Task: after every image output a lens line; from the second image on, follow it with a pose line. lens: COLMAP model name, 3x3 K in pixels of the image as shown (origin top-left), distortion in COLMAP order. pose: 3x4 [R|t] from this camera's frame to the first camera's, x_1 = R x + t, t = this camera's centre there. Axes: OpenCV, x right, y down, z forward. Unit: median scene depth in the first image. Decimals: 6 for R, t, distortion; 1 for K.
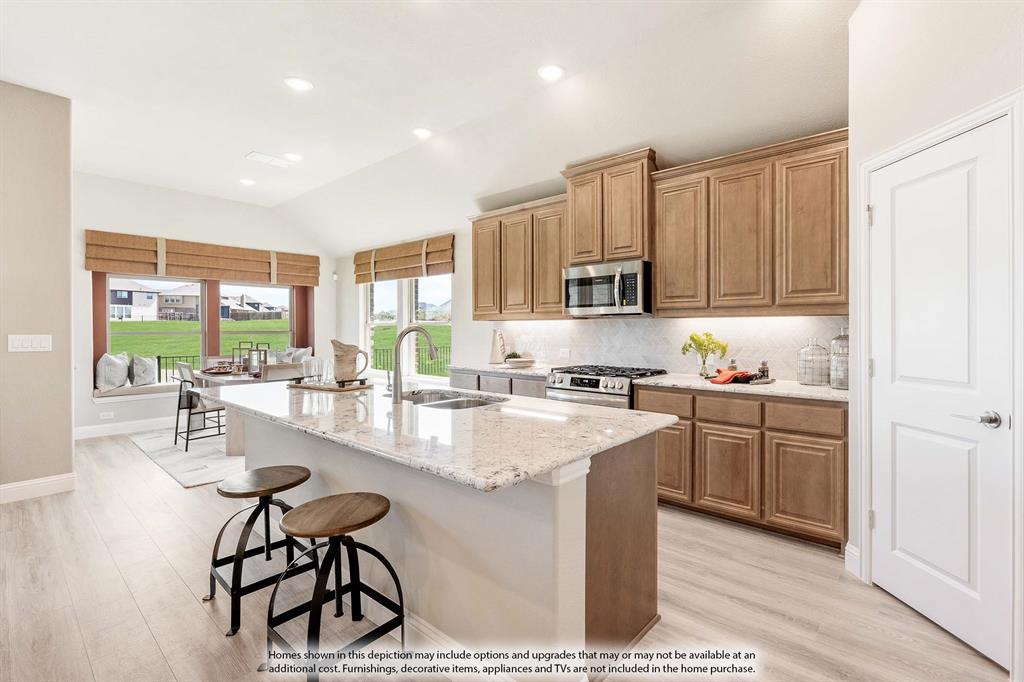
lens RADIAL K [[463.8, 0, 532.1], [0, 463.8, 337.9], [0, 0, 1]] dist [-0.000177, -0.000107]
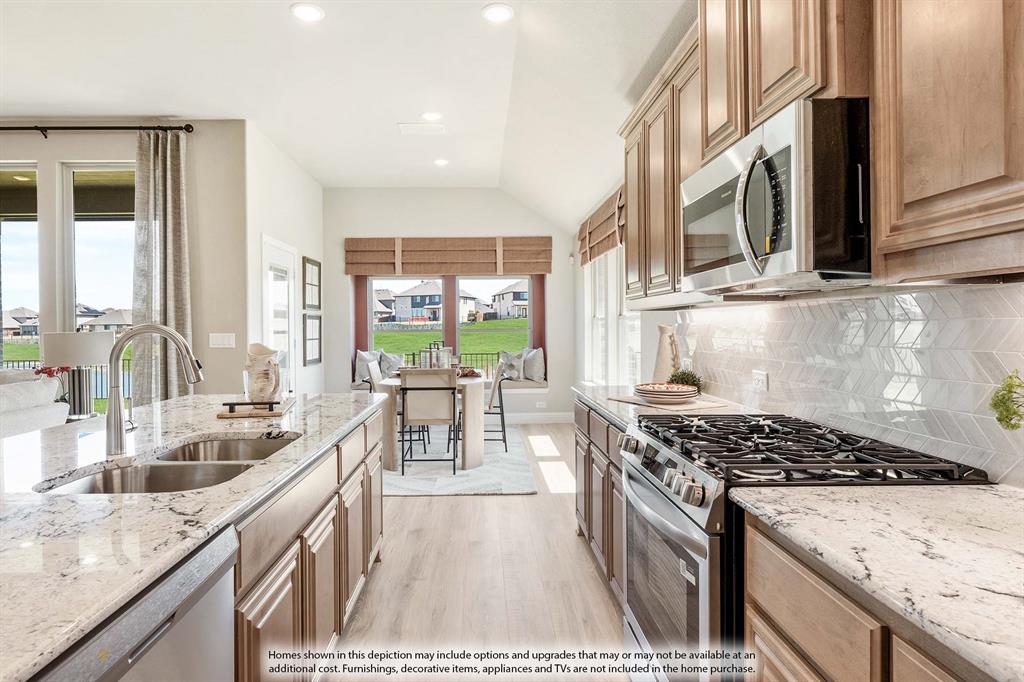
lens RADIAL K [[541.4, 0, 510.2], [0, 541.4, 327.2], [0, 0, 1]] dist [0.001297, 0.000329]
pose [[0.658693, -0.002923, -0.752406, 0.241457], [-0.008122, 0.999907, -0.010995, -0.007944], [0.752368, 0.013353, 0.658608, 0.394660]]
